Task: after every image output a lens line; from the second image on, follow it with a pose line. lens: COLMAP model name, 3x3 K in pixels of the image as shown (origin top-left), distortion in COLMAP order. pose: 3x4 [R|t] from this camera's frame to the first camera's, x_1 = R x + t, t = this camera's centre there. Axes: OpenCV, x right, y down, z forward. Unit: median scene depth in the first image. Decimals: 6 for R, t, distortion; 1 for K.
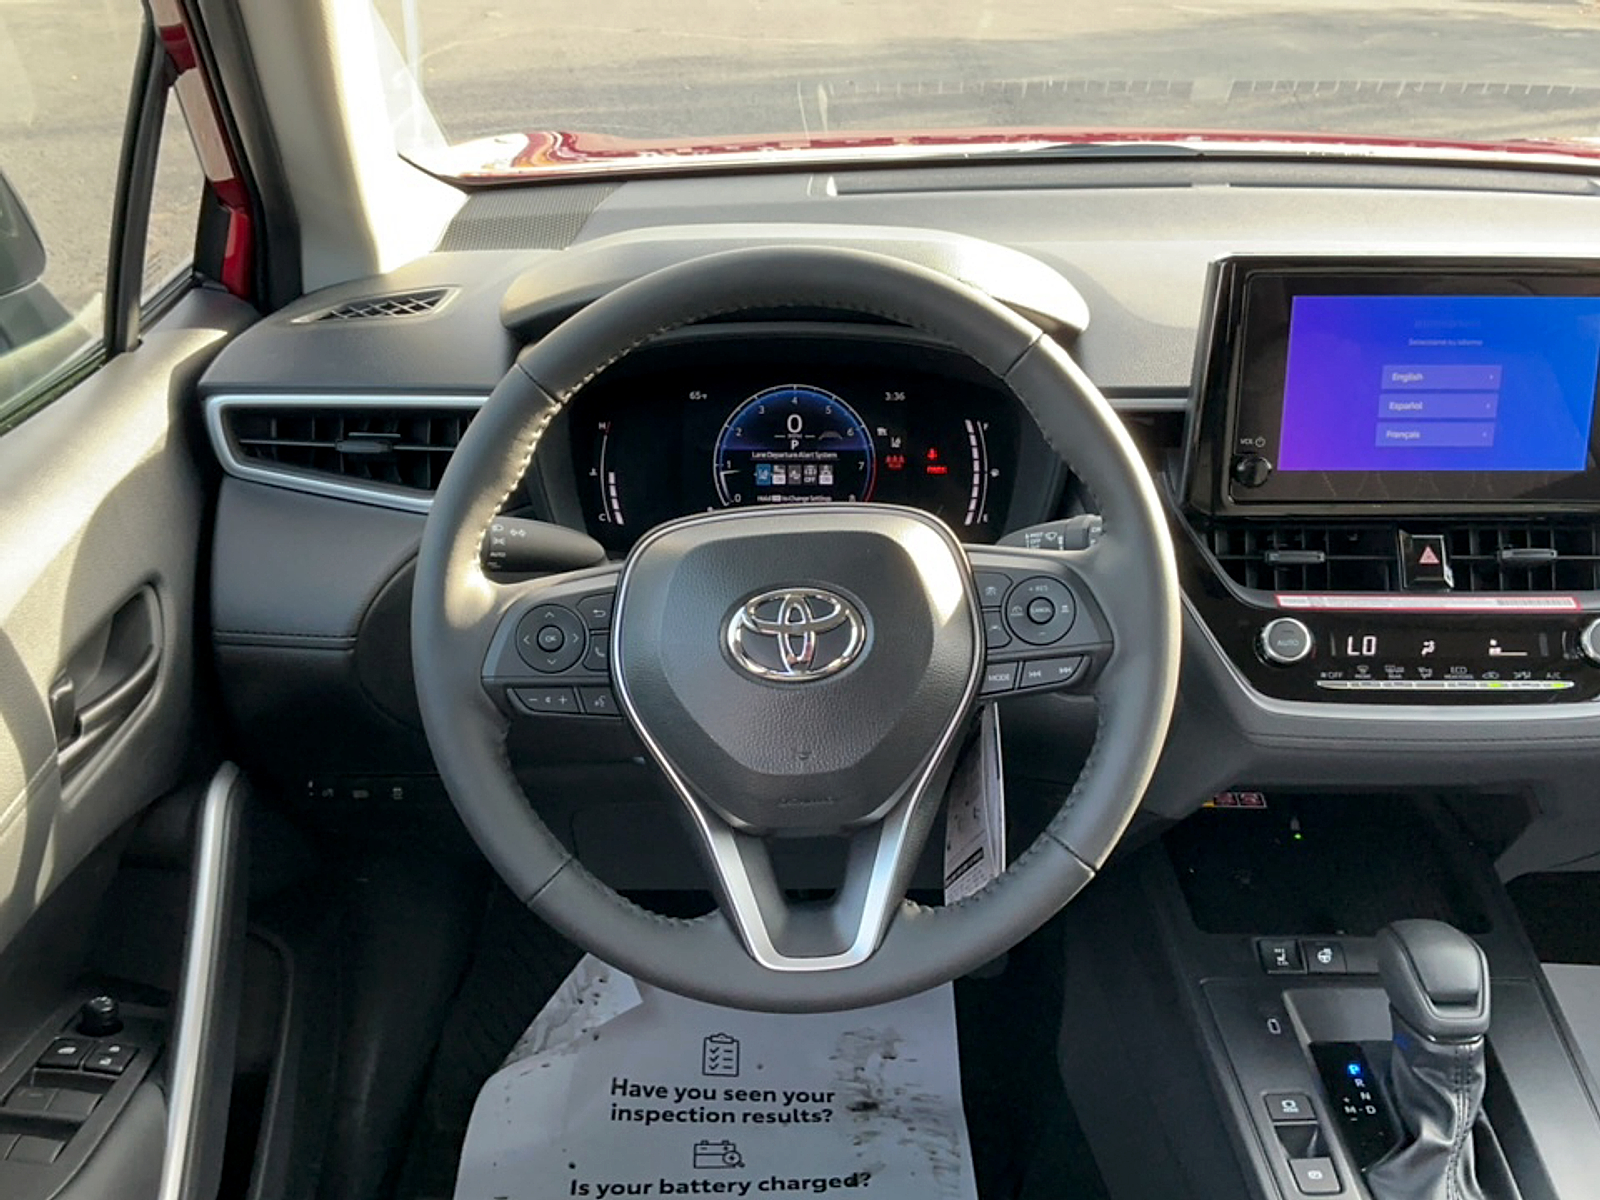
lens RADIAL K [[1680.0, 0, 800.0], [0, 1680.0, 600.0], [0, 0, 1]] dist [0.153615, -0.361137]
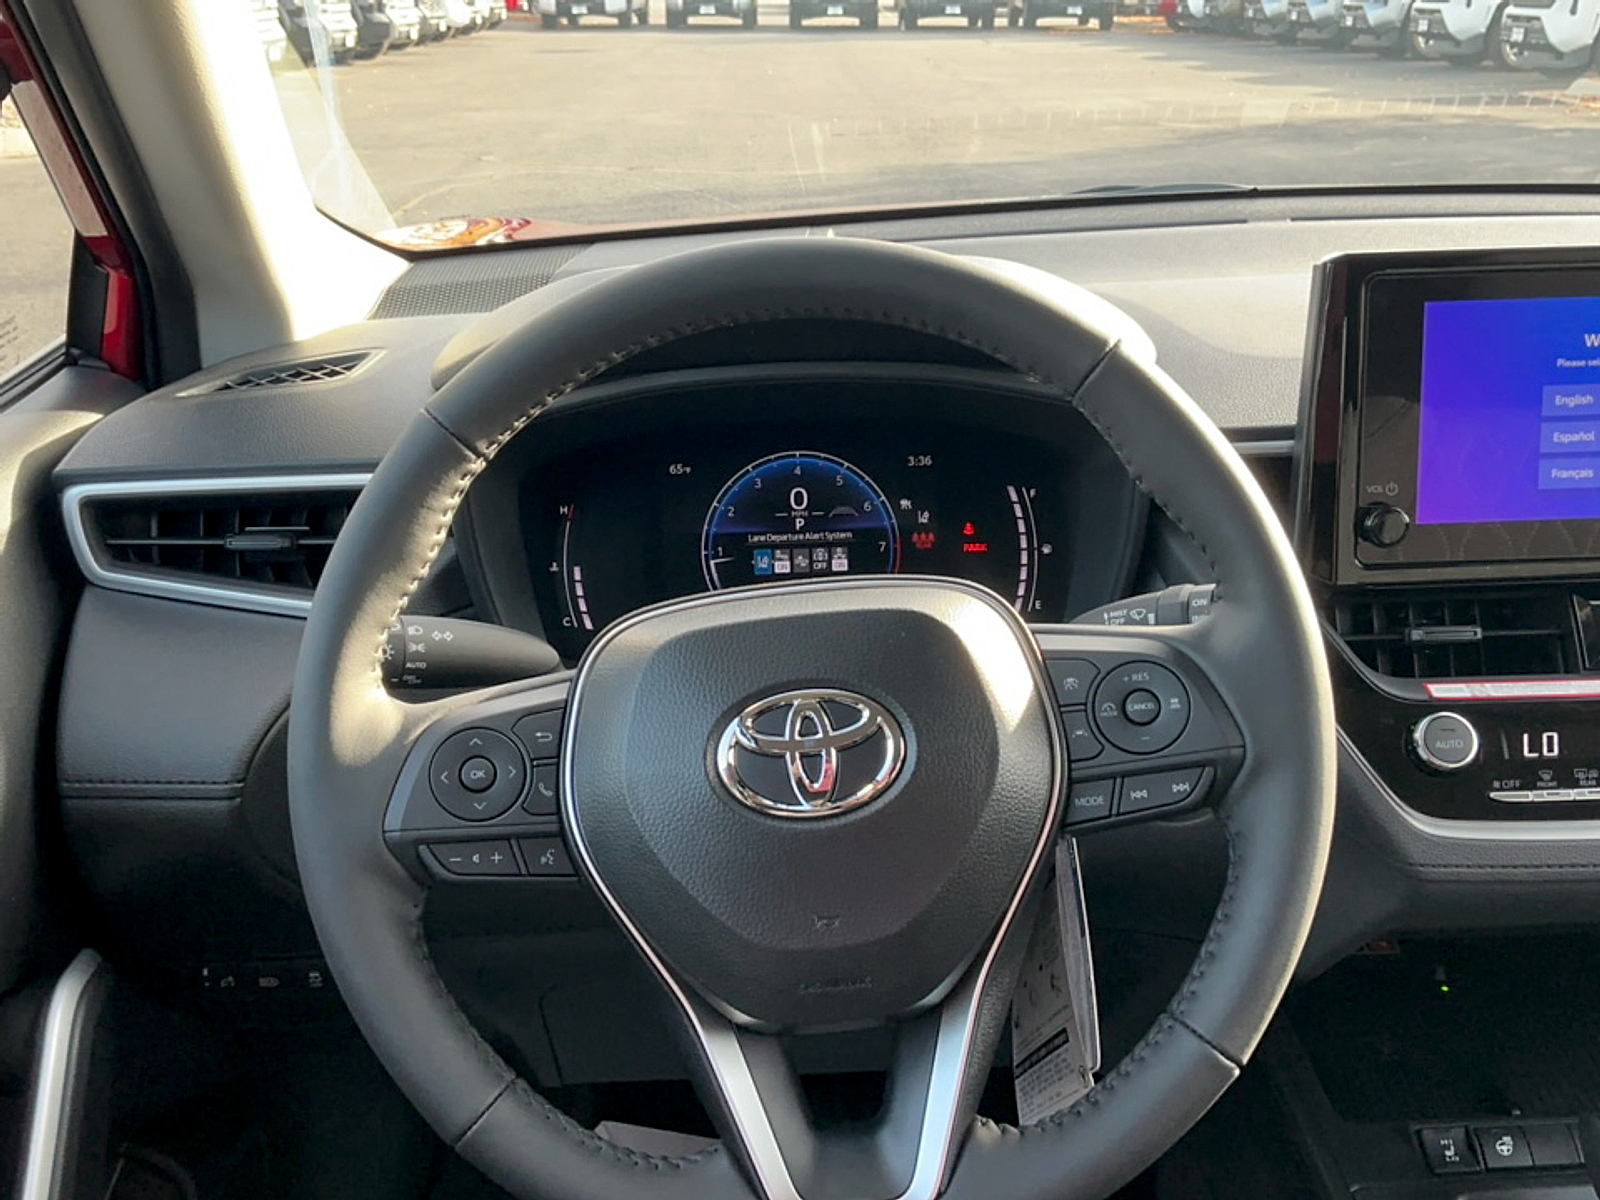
lens RADIAL K [[1680.0, 0, 800.0], [0, 1680.0, 600.0], [0, 0, 1]] dist [0.153615, -0.361137]
pose [[0.999250, -0.038436, -0.004608, -0.000848], [0.037973, 0.996361, -0.076313, 0.007653], [0.007524, 0.076081, 0.997073, 0.211814]]
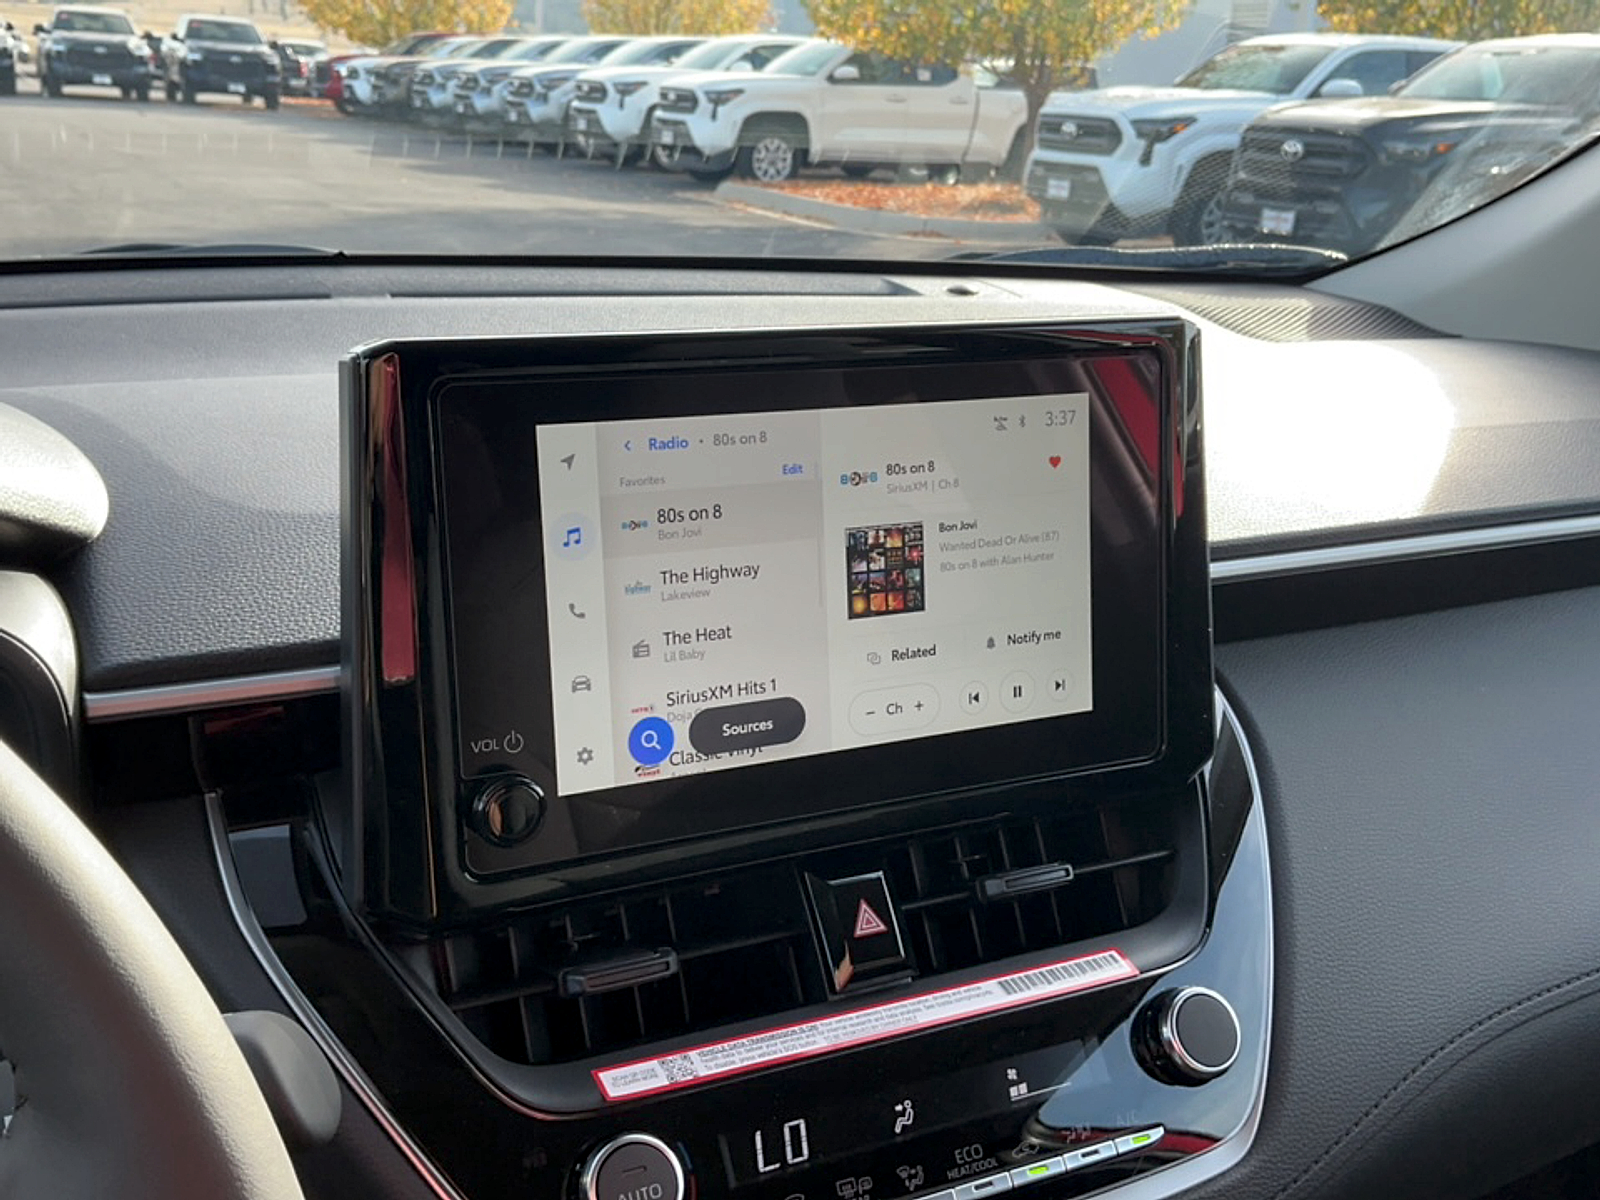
lens RADIAL K [[1680.0, 0, 800.0], [0, 1680.0, 600.0], [0, 0, 1]] dist [0.153615, -0.361137]
pose [[0.894631, -0.108316, 0.433478, 0.143542], [0.157305, 0.984411, -0.078671, -0.081809], [-0.418199, 0.138570, 0.897724, 0.541278]]
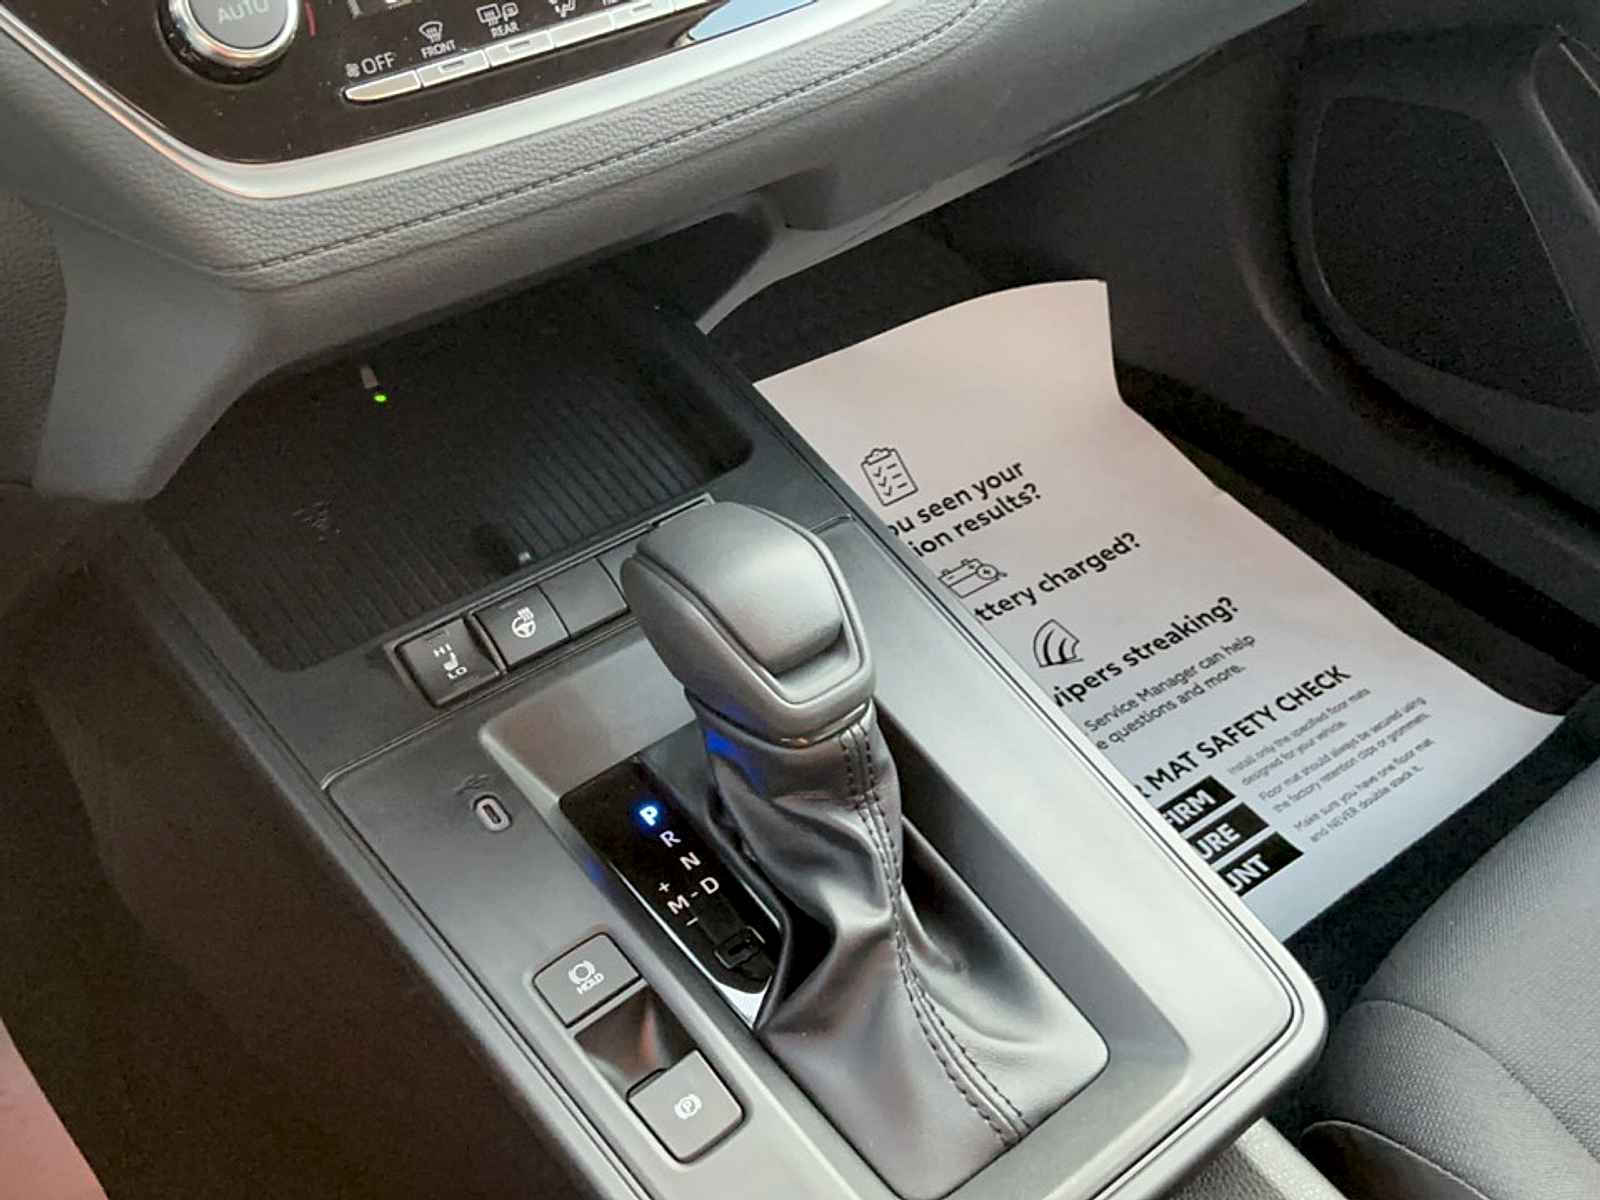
lens RADIAL K [[1680.0, 0, 800.0], [0, 1680.0, 600.0], [0, 0, 1]] dist [0.153615, -0.361137]
pose [[0.791798, -0.407754, 0.454744, 0.151284], [0.236209, 0.891023, 0.387664, 0.023460], [-0.563259, -0.199537, 0.801826, 0.569894]]
